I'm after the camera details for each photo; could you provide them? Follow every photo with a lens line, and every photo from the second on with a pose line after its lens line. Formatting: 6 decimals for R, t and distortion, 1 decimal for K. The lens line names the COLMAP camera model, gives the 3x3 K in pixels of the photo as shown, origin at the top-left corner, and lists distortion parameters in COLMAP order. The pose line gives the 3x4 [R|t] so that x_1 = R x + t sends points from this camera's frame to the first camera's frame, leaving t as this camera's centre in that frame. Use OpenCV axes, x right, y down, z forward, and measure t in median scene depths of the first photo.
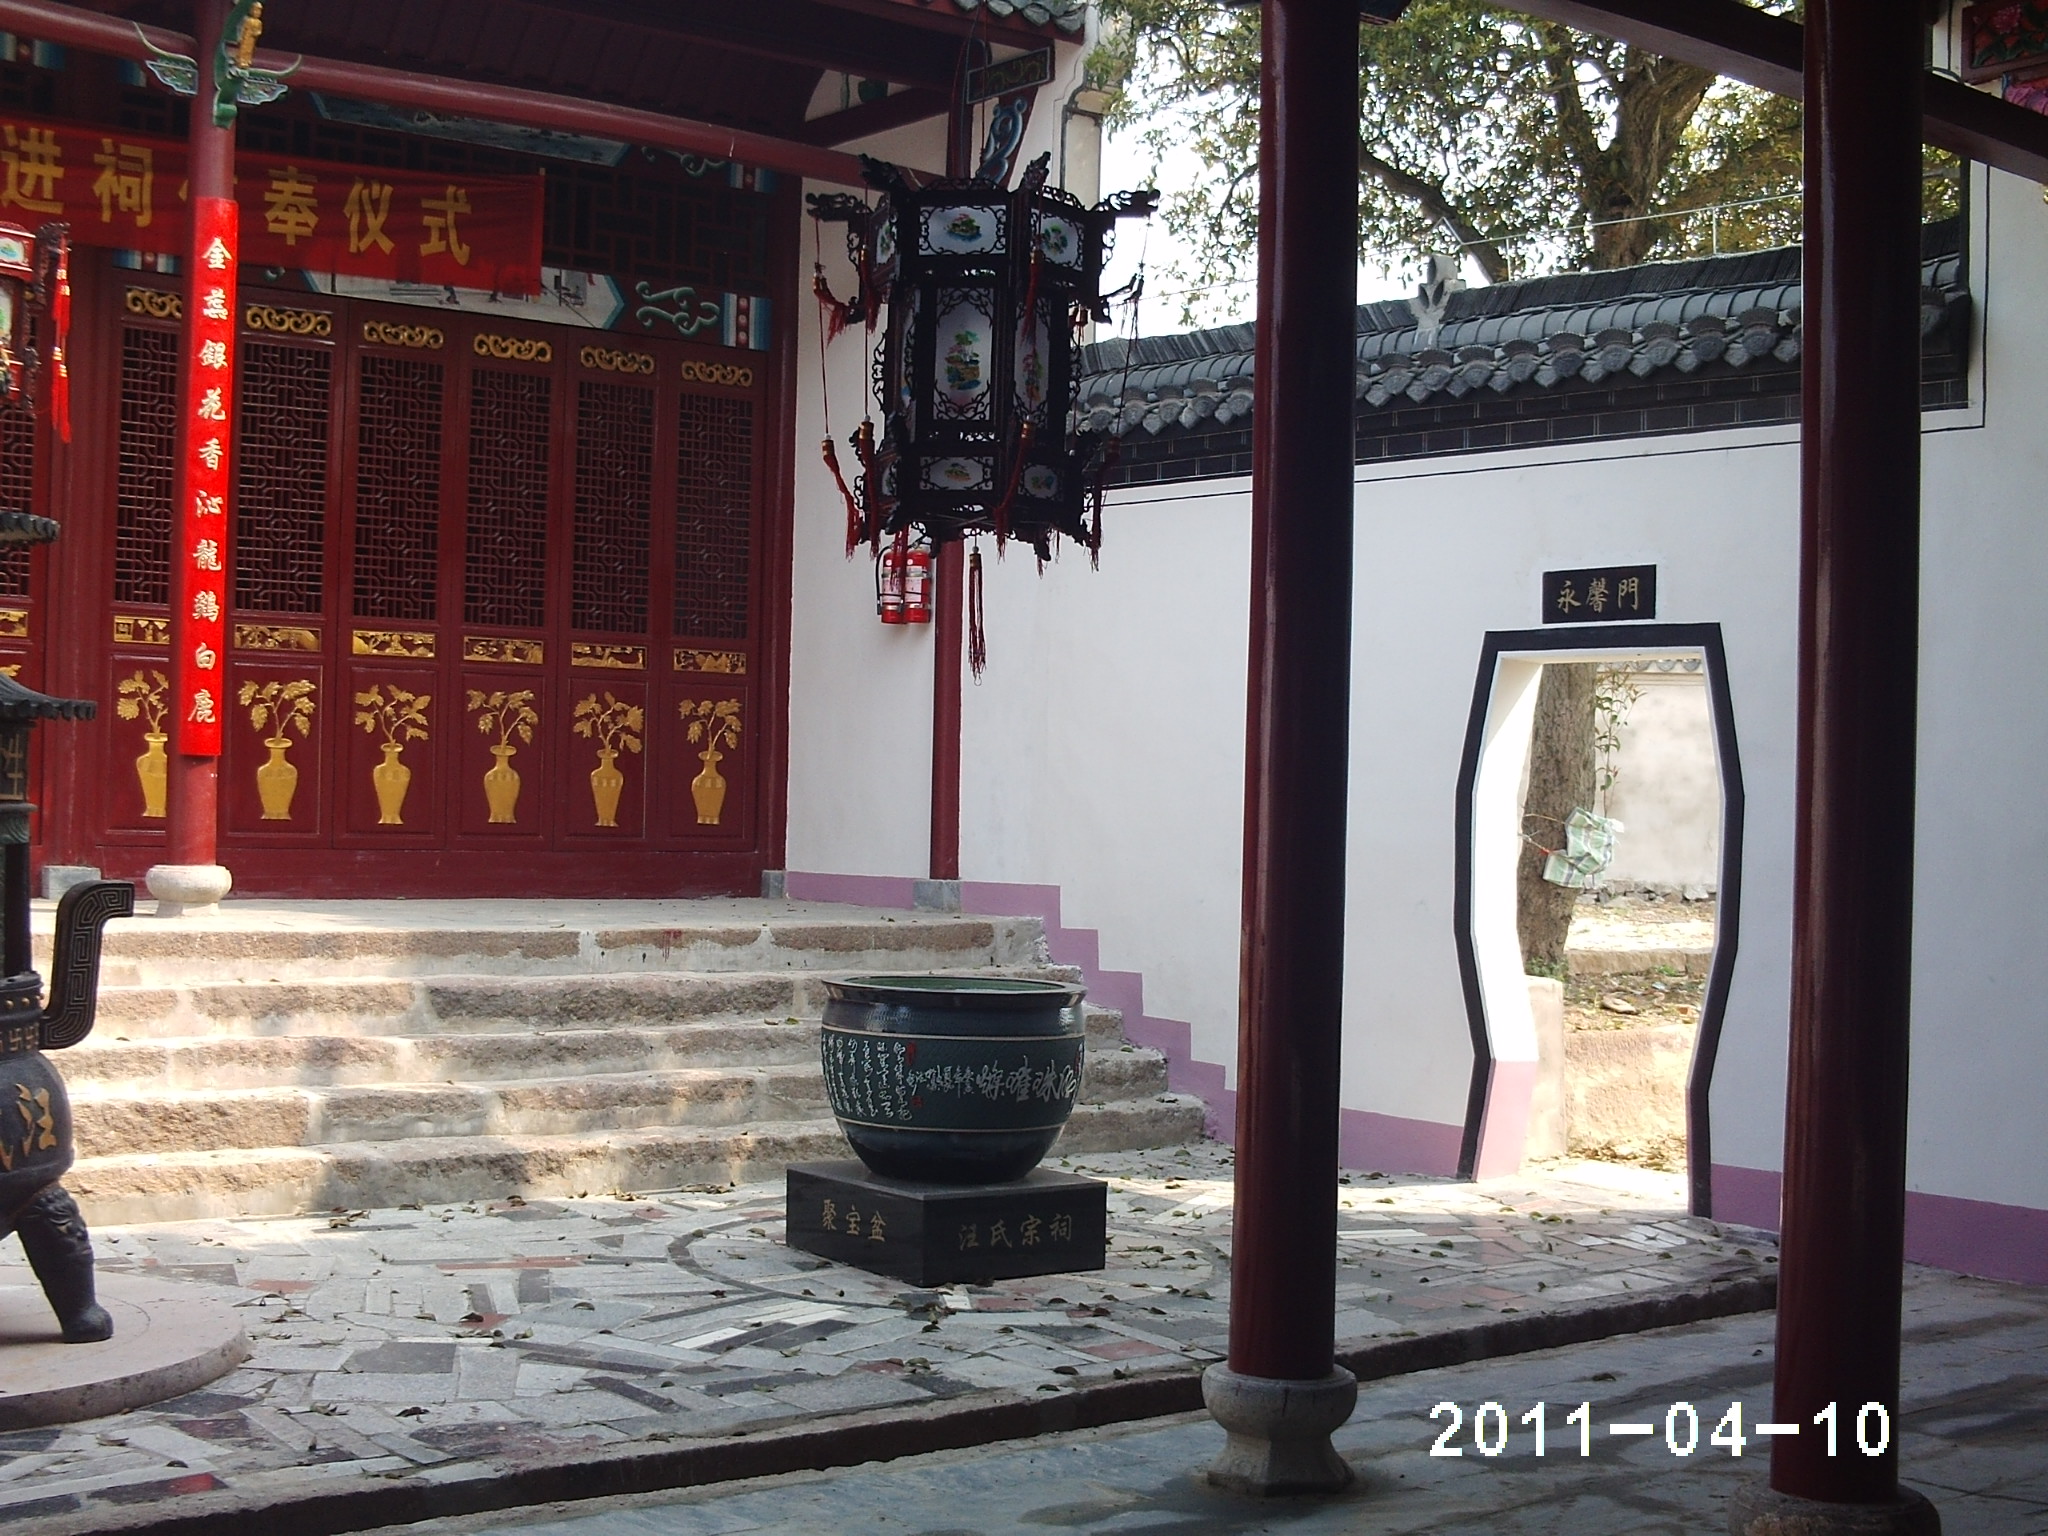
lens RADIAL K [[2854.3, 0, 1024.6], [0, 2854.3, 868.1], [0, 0, 1]] dist [-0.275690, 0.439421]
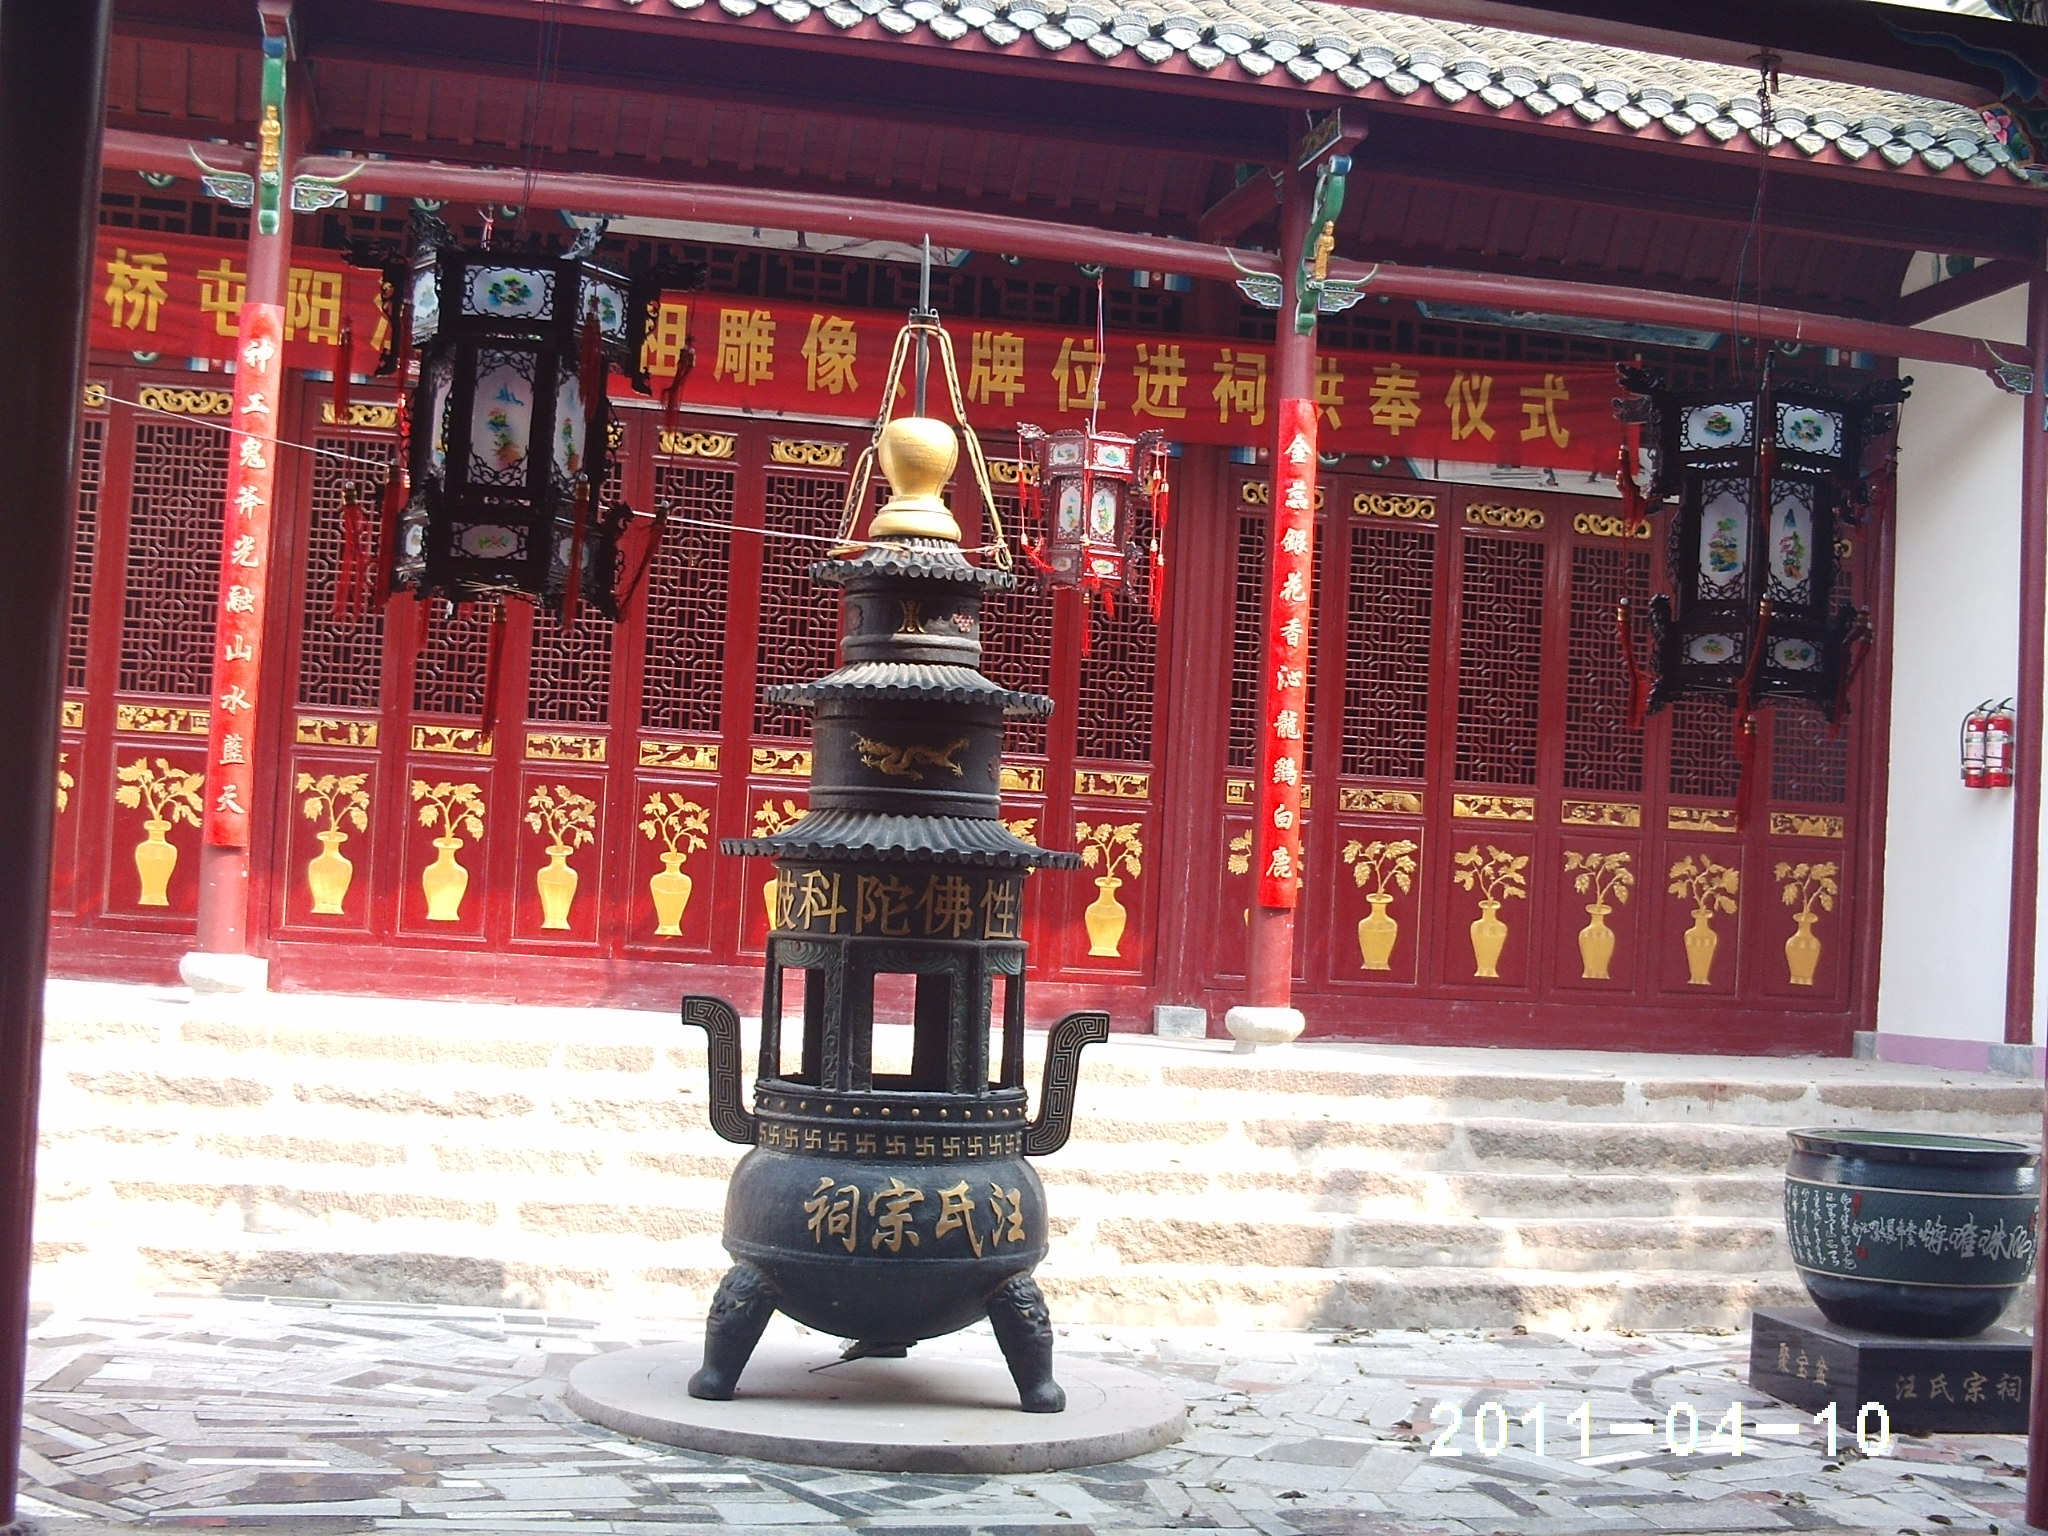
lens RADIAL K [[2855.6, 0, 1024.0], [0, 2855.6, 768.0], [0, 0, 1]] dist [-0.189245, 0.454215]
pose [[0.896541, -0.008307, -0.442882, 0.097728], [-0.033398, 0.995710, -0.086286, 0.004179], [0.441699, 0.092150, 0.892418, -0.037864]]
